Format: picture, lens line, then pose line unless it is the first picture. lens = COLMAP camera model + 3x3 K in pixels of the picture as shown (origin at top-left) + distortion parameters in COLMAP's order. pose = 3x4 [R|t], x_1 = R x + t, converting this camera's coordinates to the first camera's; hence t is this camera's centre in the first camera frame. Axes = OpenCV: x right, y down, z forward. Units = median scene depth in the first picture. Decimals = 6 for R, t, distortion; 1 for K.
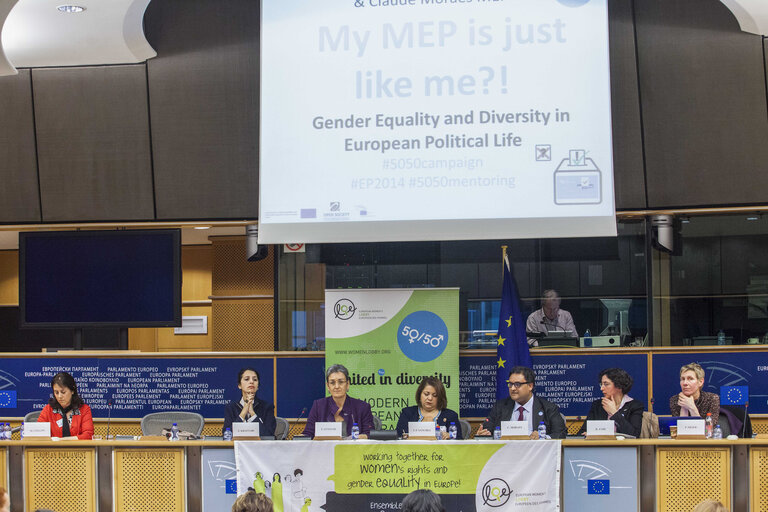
lens RADIAL K [[1588.3, 0, 388.1], [0, 1588.3, 255.0], [0, 0, 1]] dist [-0.304997, 0.000000]
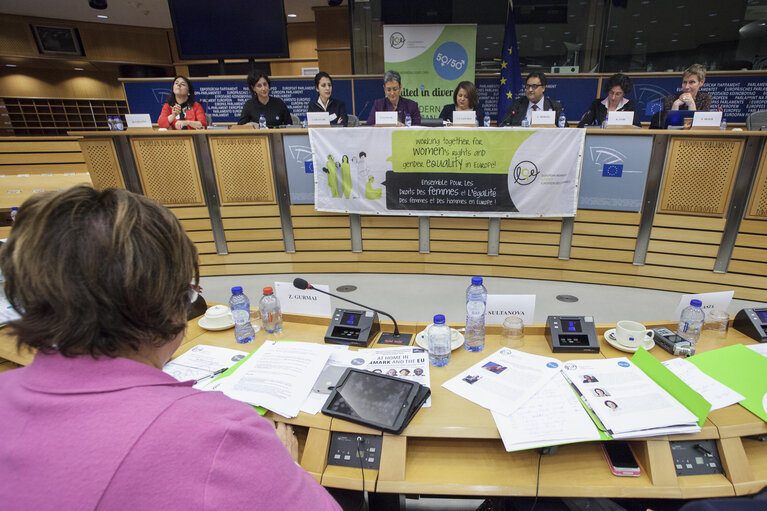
lens RADIAL K [[446.5, 0, 428.7], [0, 446.5, 298.7], [0, 0, 1]] dist [-0.068522, 0.032597]
pose [[0.999018, -0.007816, 0.043603, -0.019100], [-0.011539, 0.904414, 0.426500, 0.081717], [-0.042768, -0.426584, 0.903436, 0.570058]]
